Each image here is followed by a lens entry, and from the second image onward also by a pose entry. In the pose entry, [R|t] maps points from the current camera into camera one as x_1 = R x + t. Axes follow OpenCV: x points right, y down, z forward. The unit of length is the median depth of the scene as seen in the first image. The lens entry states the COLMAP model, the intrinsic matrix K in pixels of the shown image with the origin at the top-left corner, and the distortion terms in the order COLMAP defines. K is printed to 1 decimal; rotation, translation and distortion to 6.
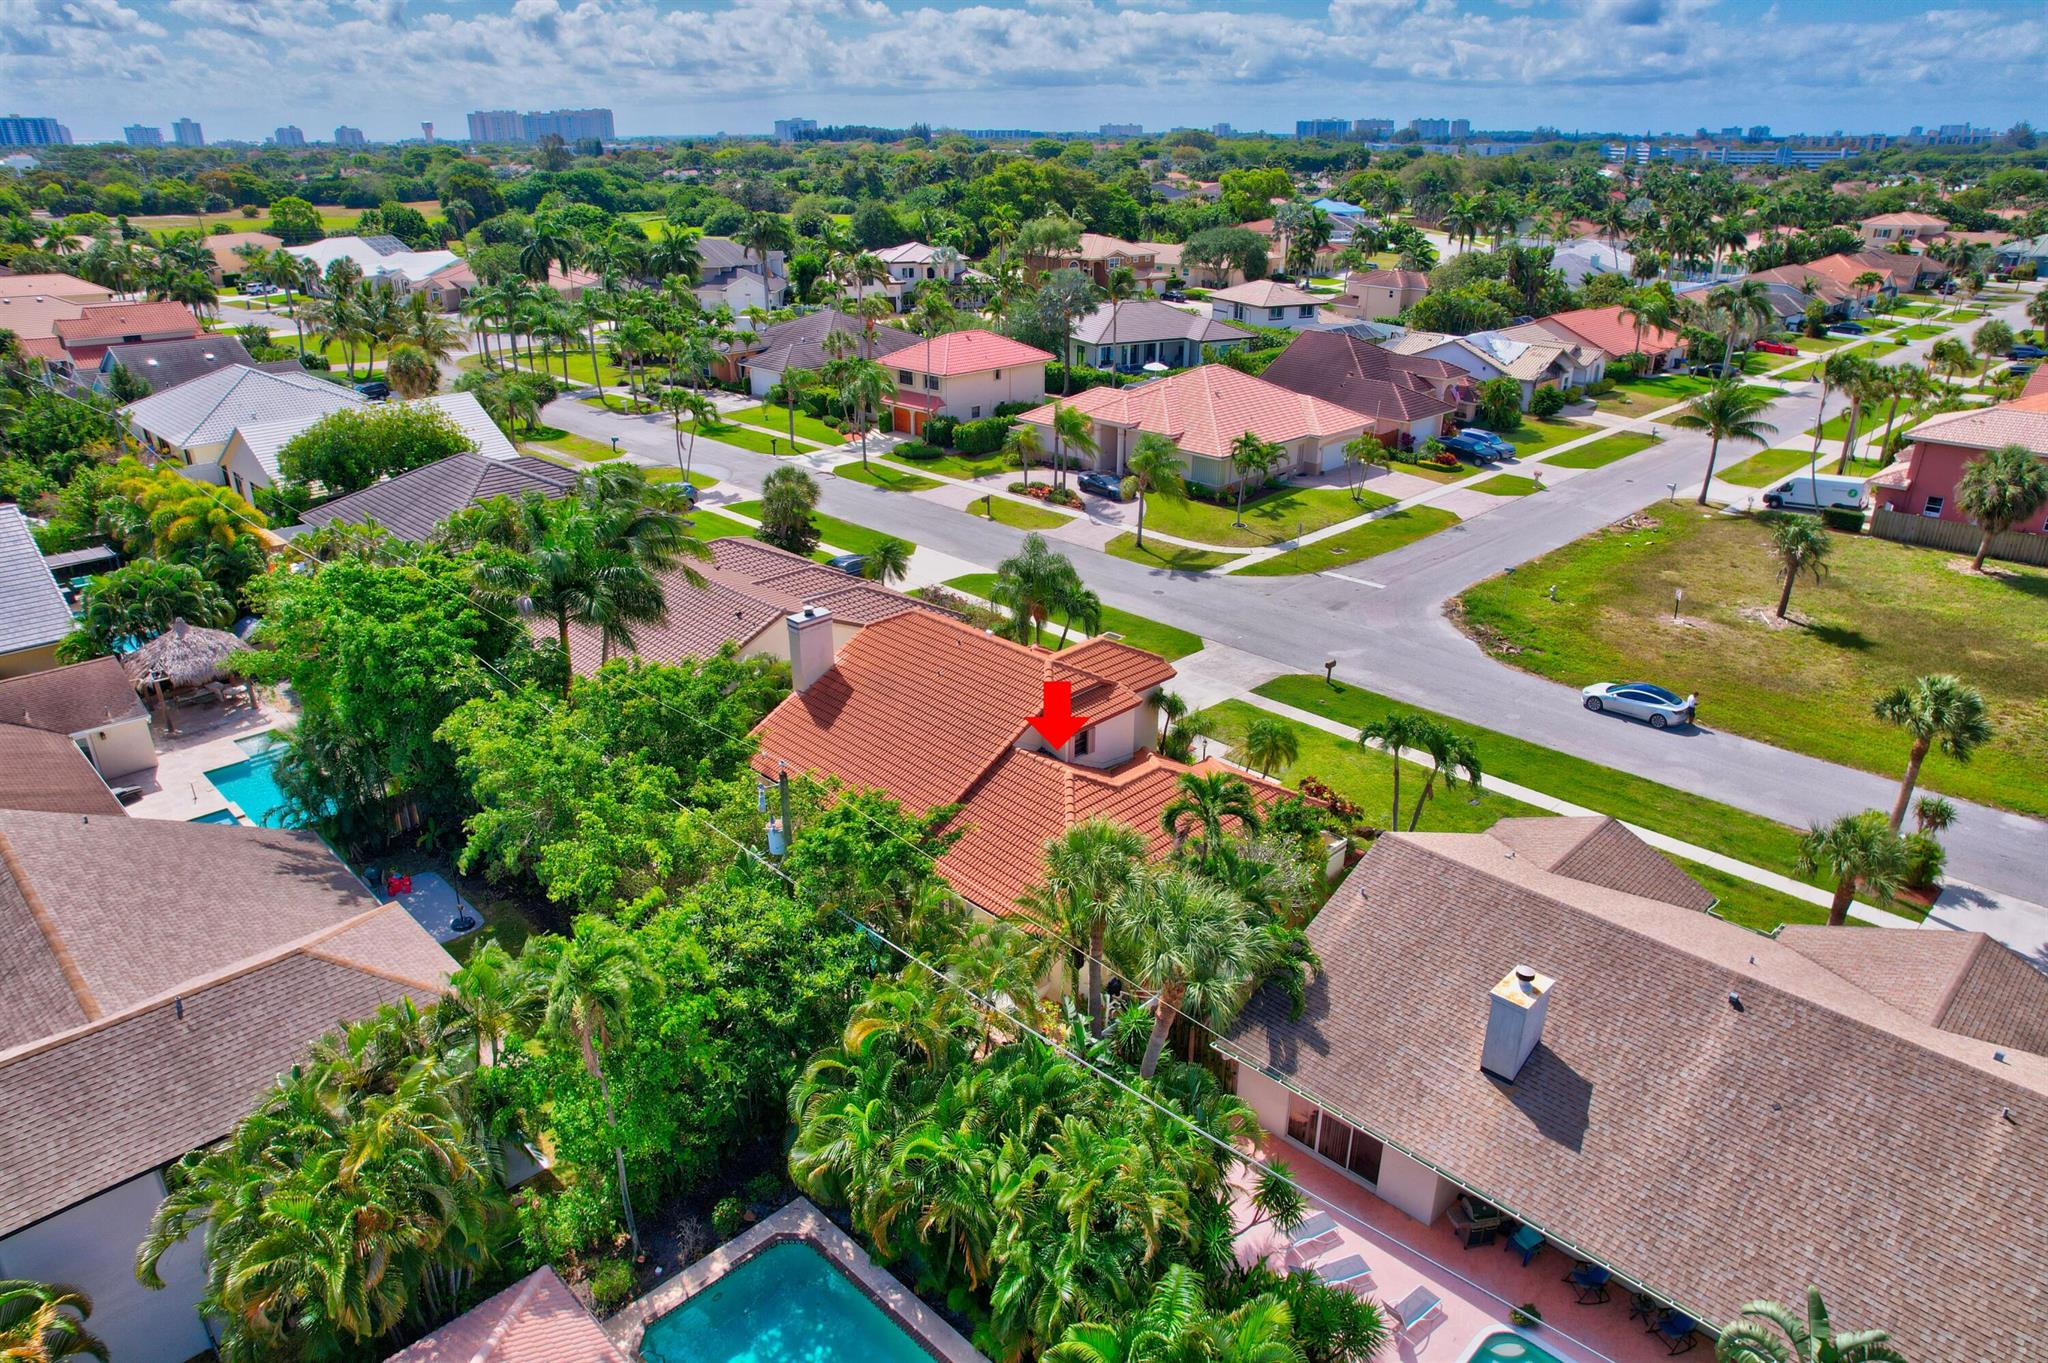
lens RADIAL K [[1300.7, 0, 1024.0], [0, 1300.7, 681.5], [0, 0, 1]] dist [-0.092893, 0.074774]
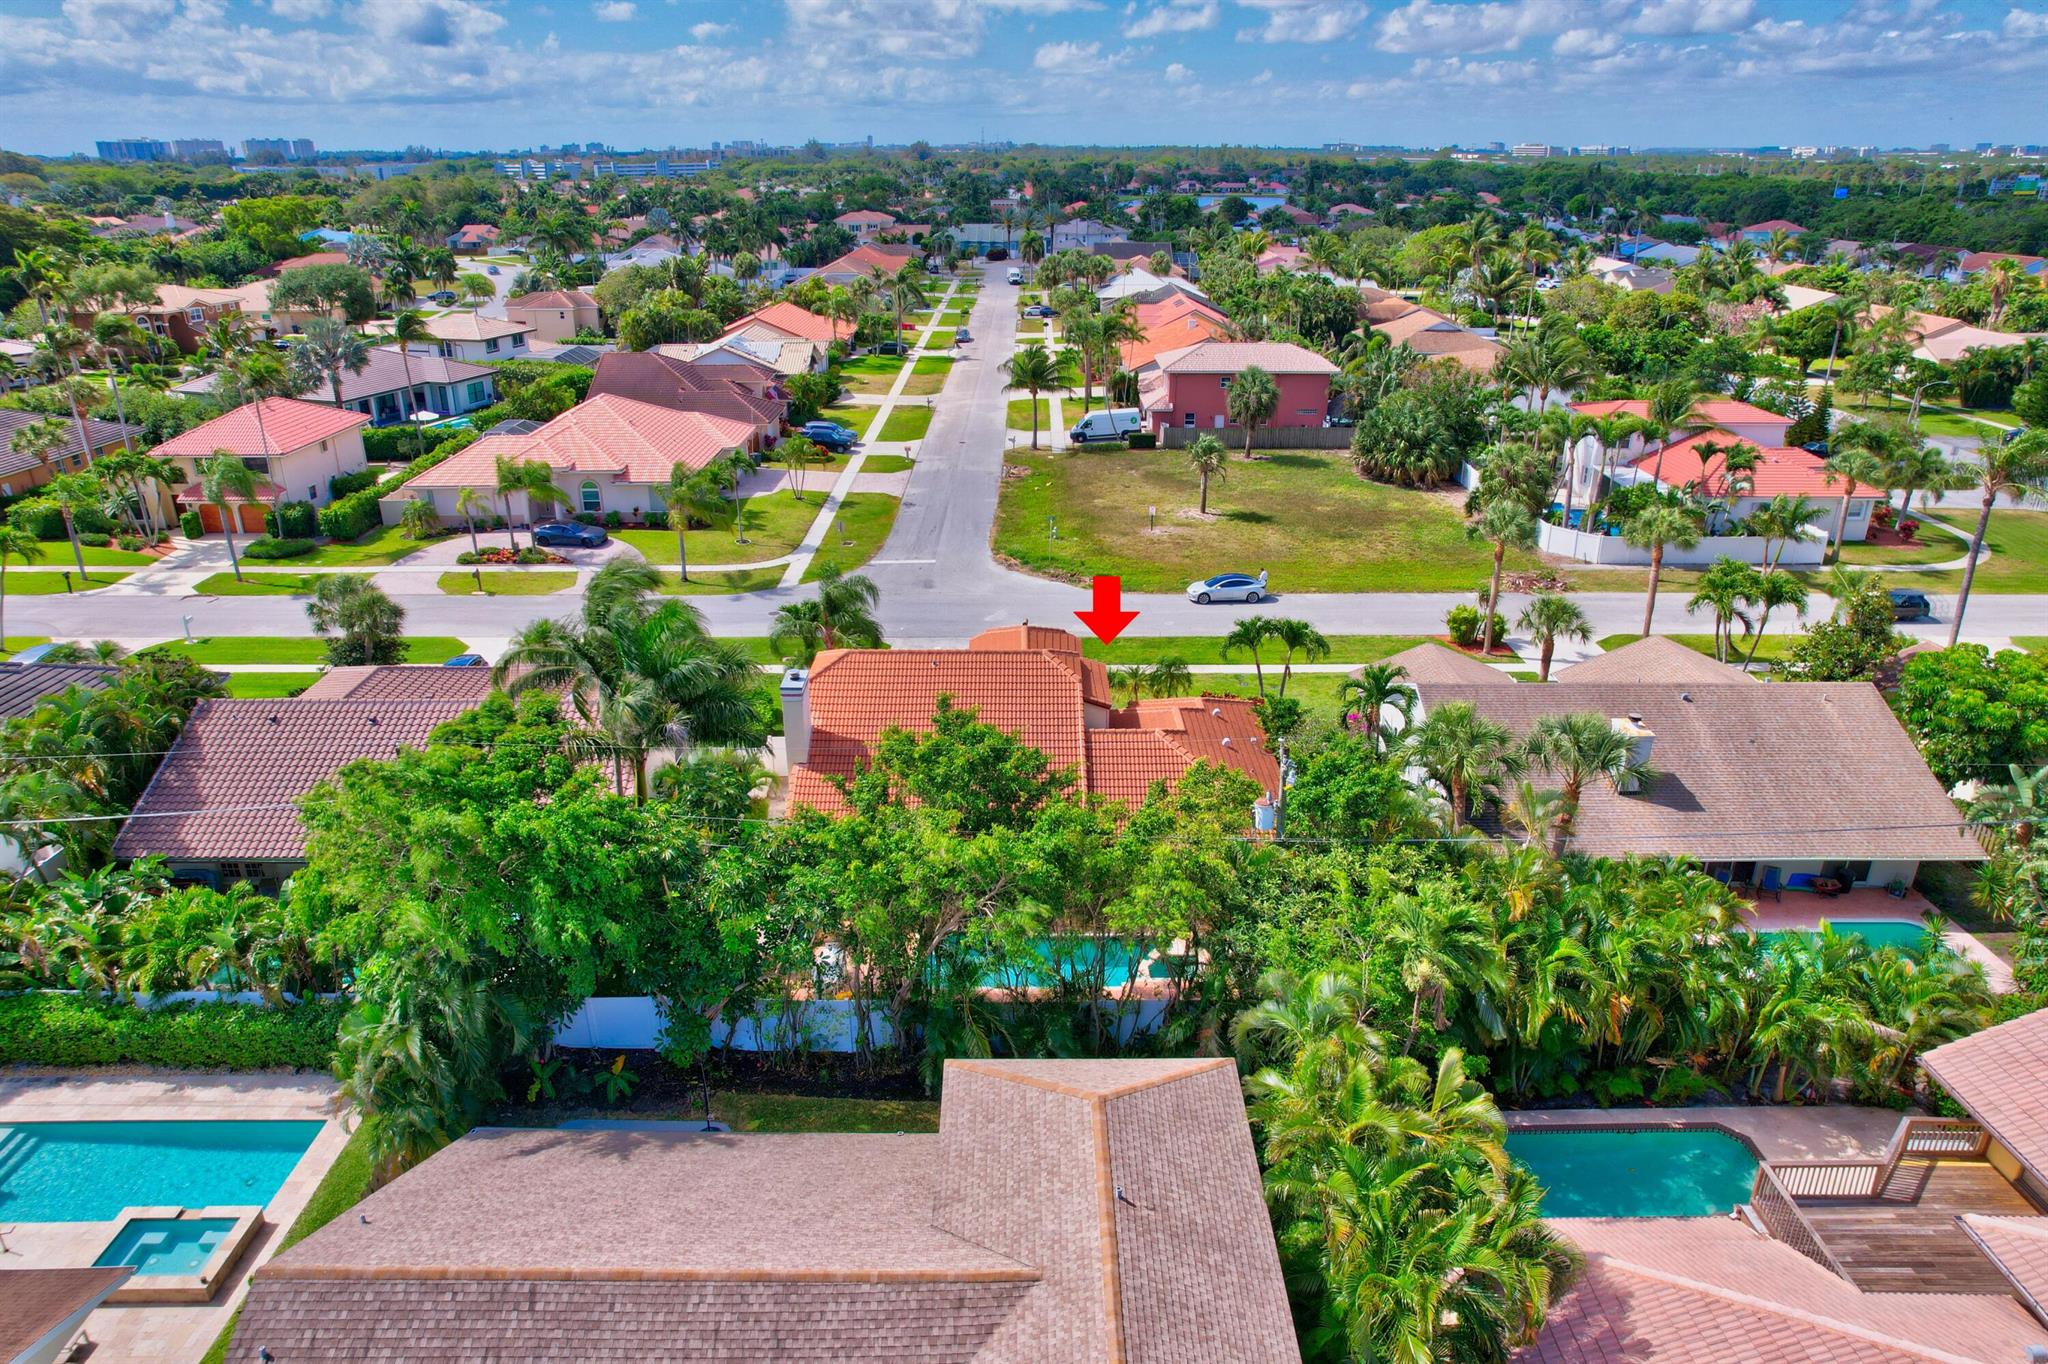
lens RADIAL K [[1300.7, 0, 1024.0], [0, 1300.7, 682.0], [0, 0, 1]] dist [-0.092893, 0.074774]
pose [[0.705084, -0.269561, 0.655891, -0.354715], [0.277078, 0.956130, 0.095096, -0.049056], [-0.652751, 0.114683, 0.748842, 0.110845]]
